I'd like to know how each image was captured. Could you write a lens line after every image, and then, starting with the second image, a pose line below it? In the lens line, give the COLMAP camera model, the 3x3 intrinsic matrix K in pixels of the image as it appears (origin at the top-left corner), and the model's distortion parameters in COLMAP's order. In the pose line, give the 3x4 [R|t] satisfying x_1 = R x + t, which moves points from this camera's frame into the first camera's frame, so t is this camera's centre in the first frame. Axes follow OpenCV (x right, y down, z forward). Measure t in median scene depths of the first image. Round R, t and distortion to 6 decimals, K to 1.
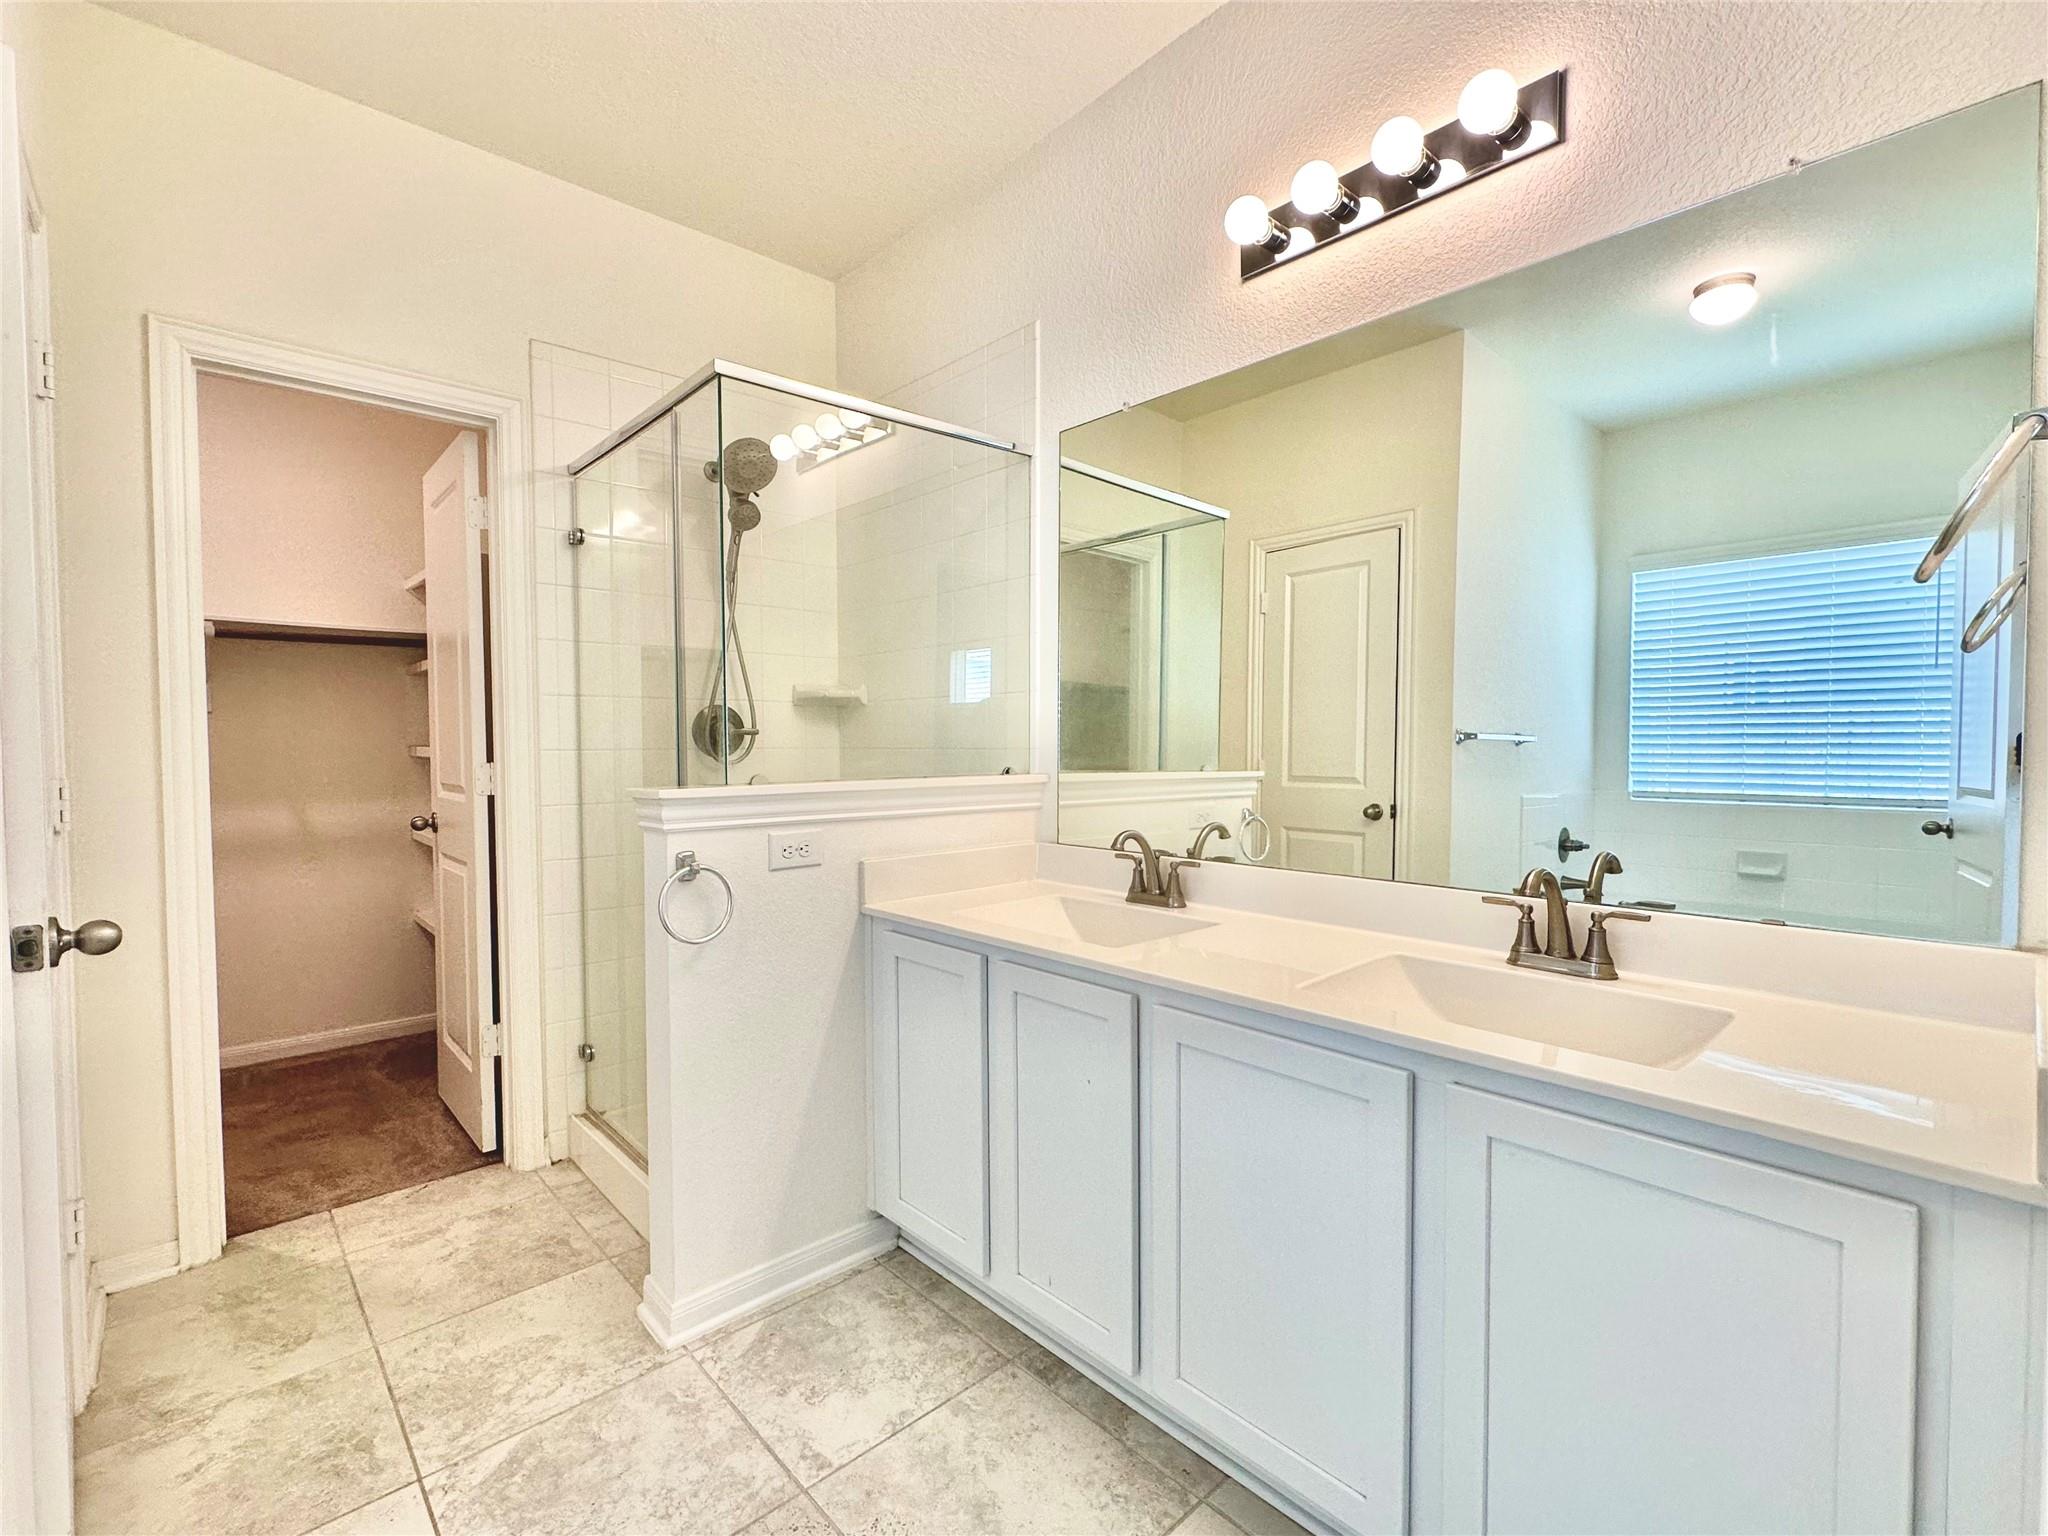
lens RADIAL K [[918.6, 0, 1022.2], [0, 918.6, 767.2], [0, 0, 1]] dist [-0.000223, -0.000361]
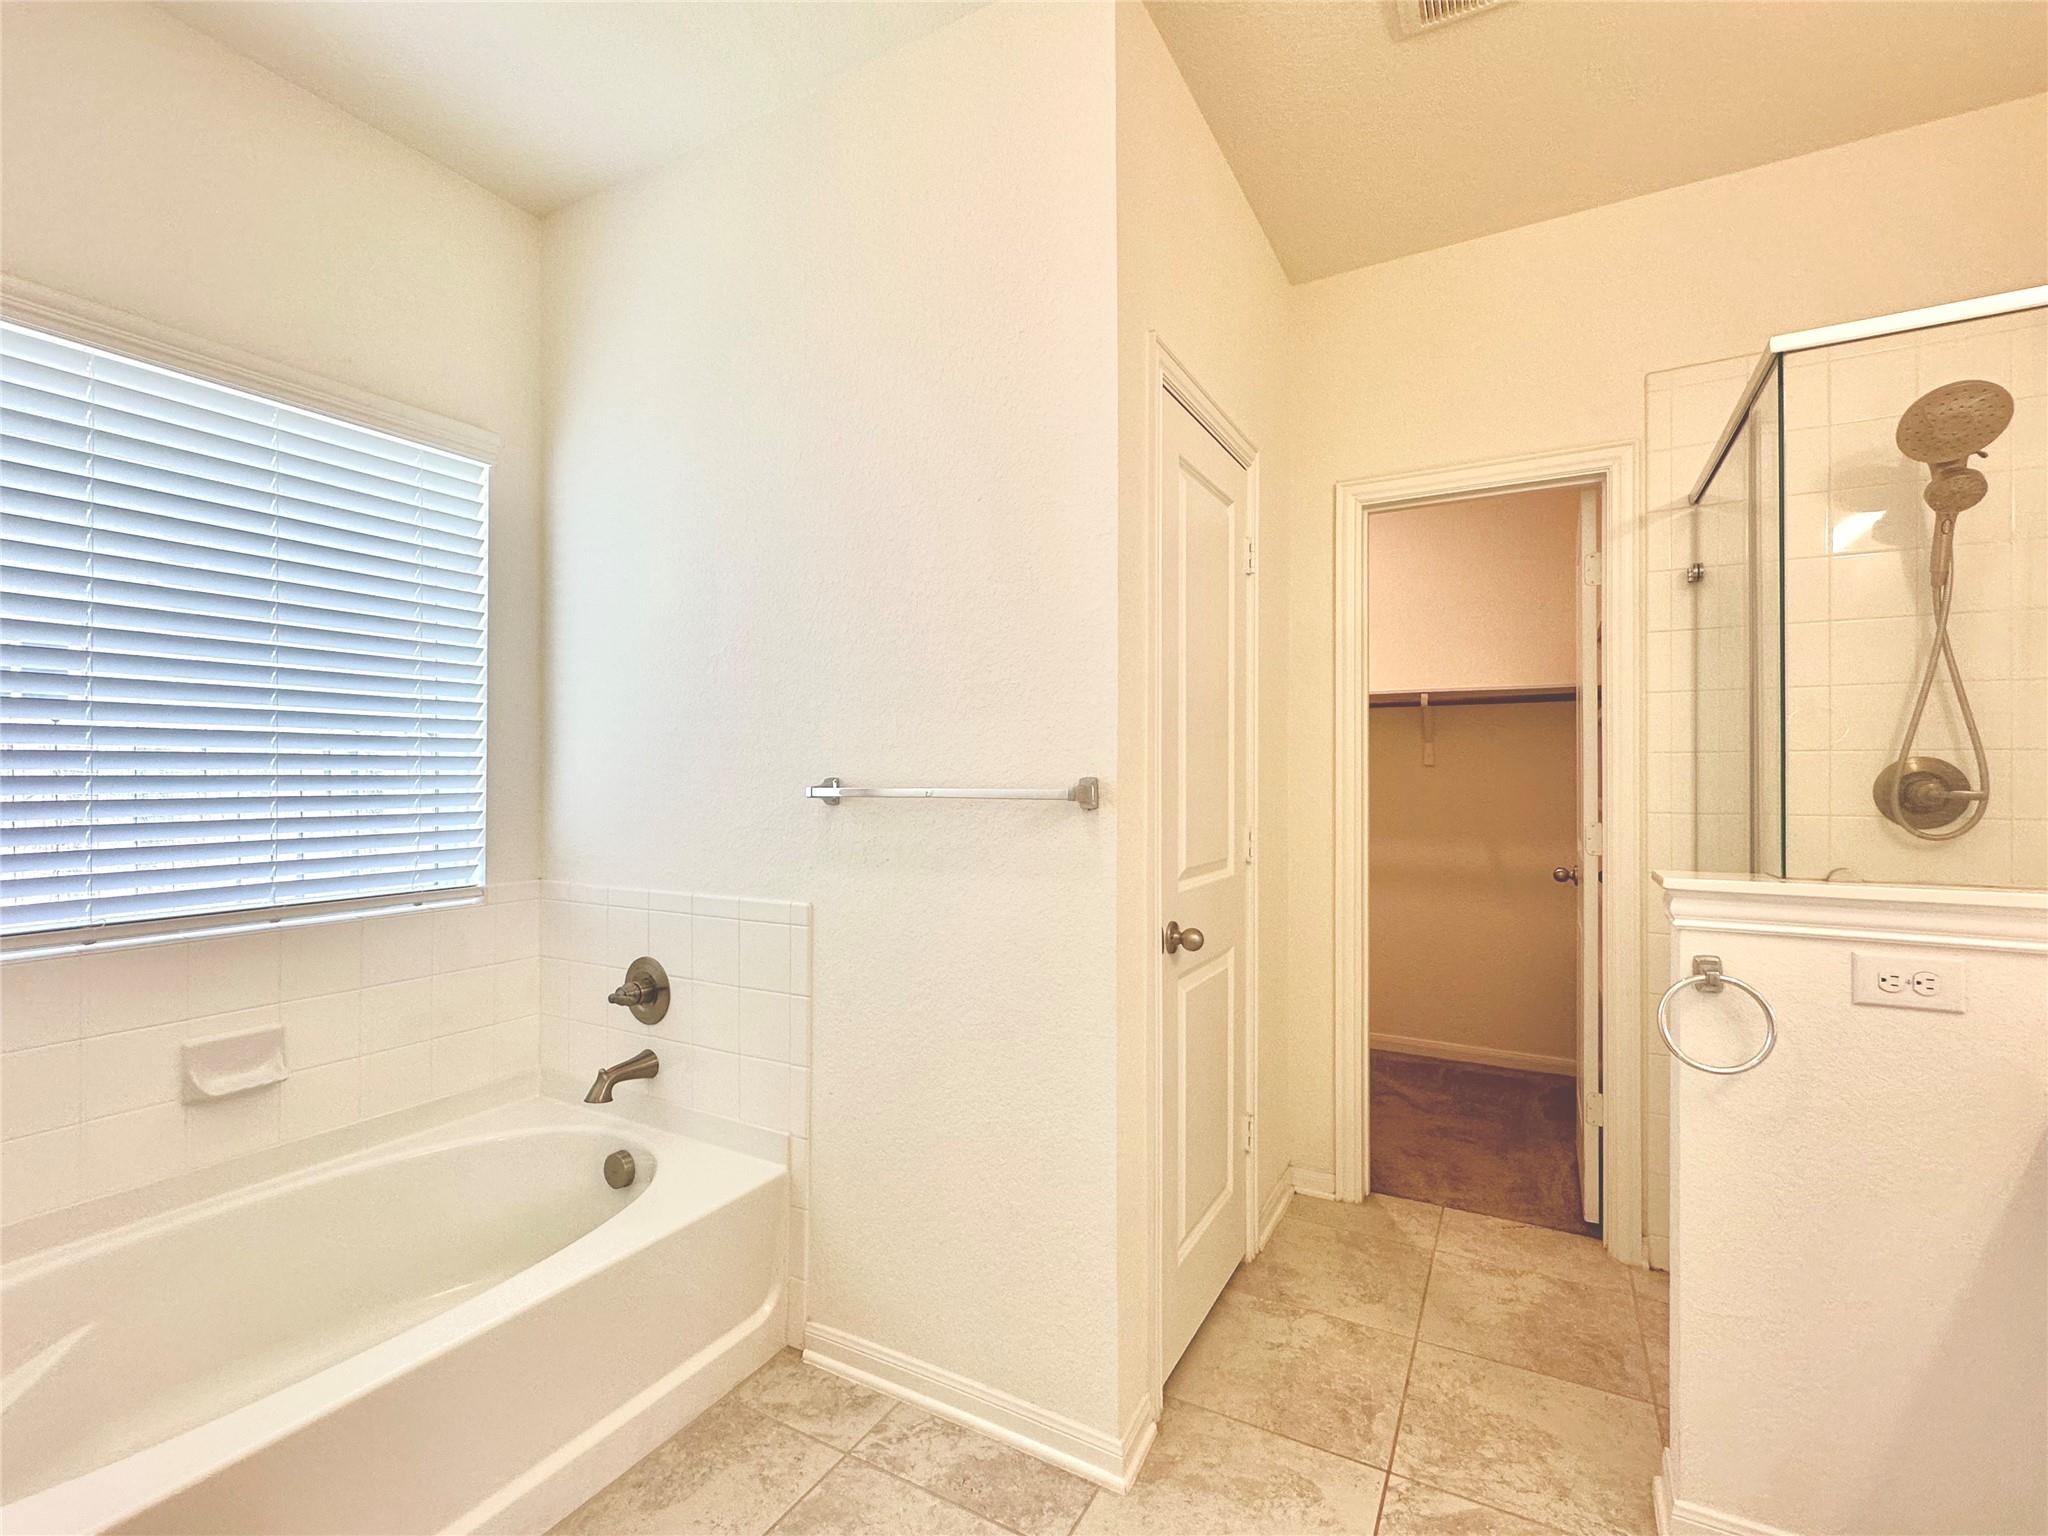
lens RADIAL K [[918.6, 0, 1022.2], [0, 918.6, 767.2], [0, 0, 1]] dist [-0.000223, -0.000361]
pose [[0.315021, -0.000264, -0.949085, 0.185637], [-0.032061, 0.999426, -0.010920, -0.040355], [0.948543, 0.033869, 0.314832, 0.133829]]
